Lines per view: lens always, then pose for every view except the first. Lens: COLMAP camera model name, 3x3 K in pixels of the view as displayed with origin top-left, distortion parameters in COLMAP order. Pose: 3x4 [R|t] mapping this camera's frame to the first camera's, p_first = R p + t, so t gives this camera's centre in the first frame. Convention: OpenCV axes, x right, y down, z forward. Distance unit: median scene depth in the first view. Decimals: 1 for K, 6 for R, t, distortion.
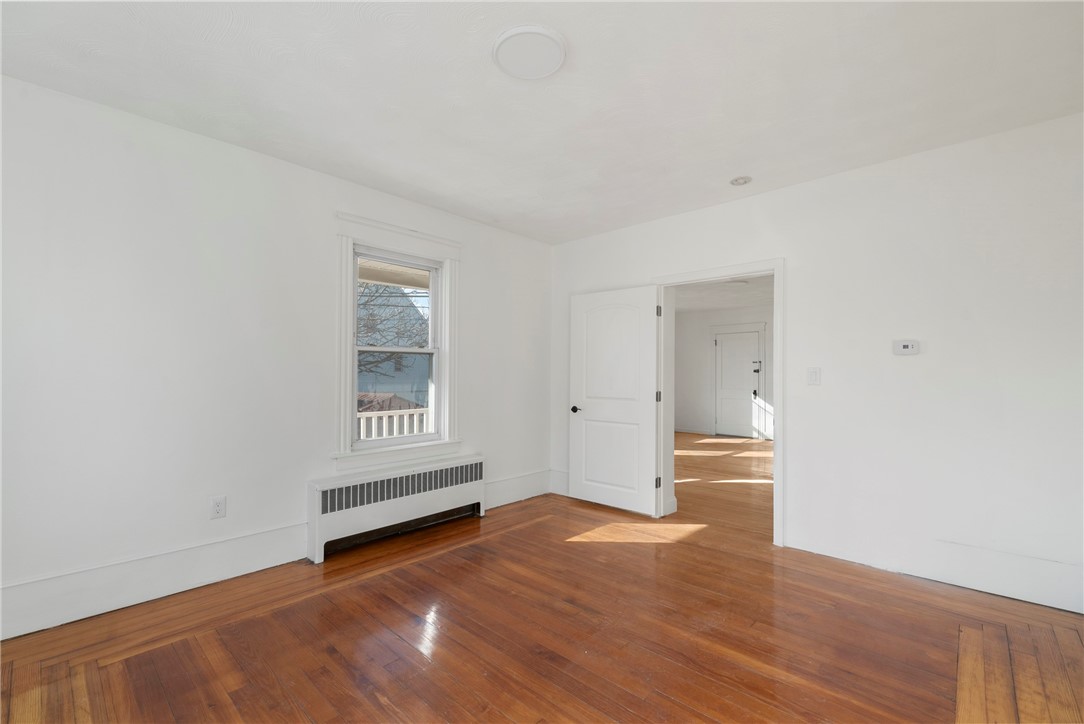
lens RADIAL K [[452.4, 0, 542.0], [0, 452.4, 362.0], [0, 0, 1]] dist [-0.000005, -0.000038]
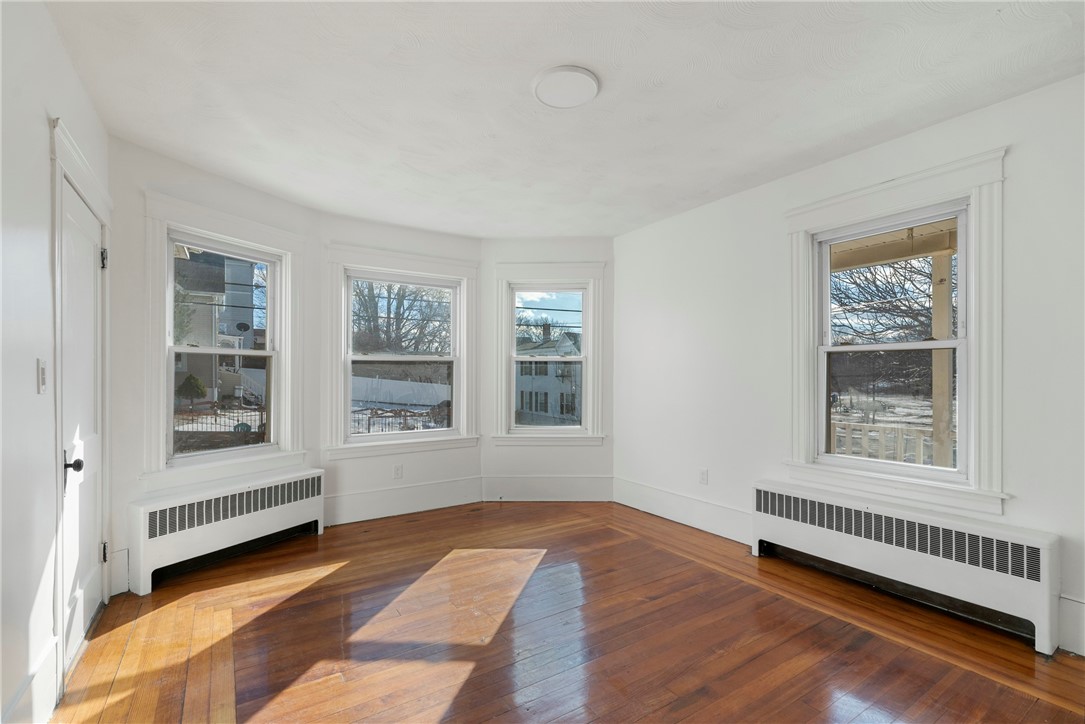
lens RADIAL K [[485.0, 0, 543.6], [0, 485.0, 372.0], [0, 0, 1]] dist [0.003711, -0.000039]
pose [[-0.228688, -0.012125, -0.973424, 0.705901], [0.024925, 0.999522, -0.018306, 0.019410], [0.973181, -0.028449, -0.228276, 0.750540]]
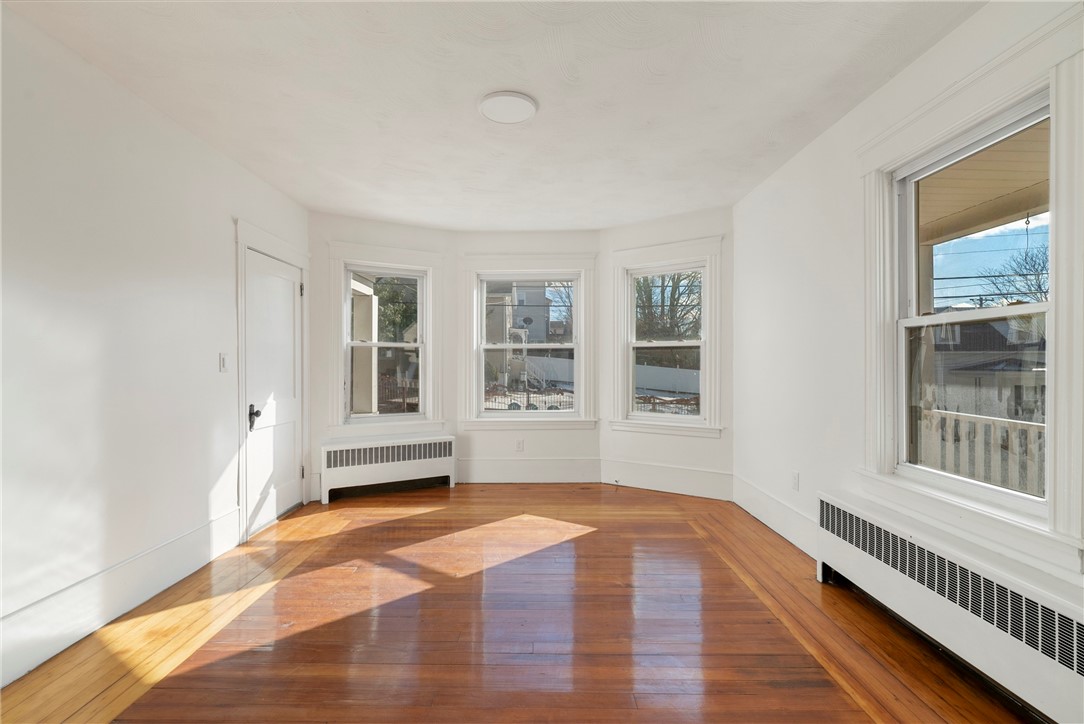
lens RADIAL K [[514.3, 0, 542.0], [0, 514.3, 362.0], [0, 0, 1]] dist [0.019048, 0.000332]
pose [[-0.734629, -0.003569, -0.678460, 0.547009], [0.018255, 0.999520, -0.025024, 0.037847], [0.678224, -0.030769, -0.734211, 1.315749]]
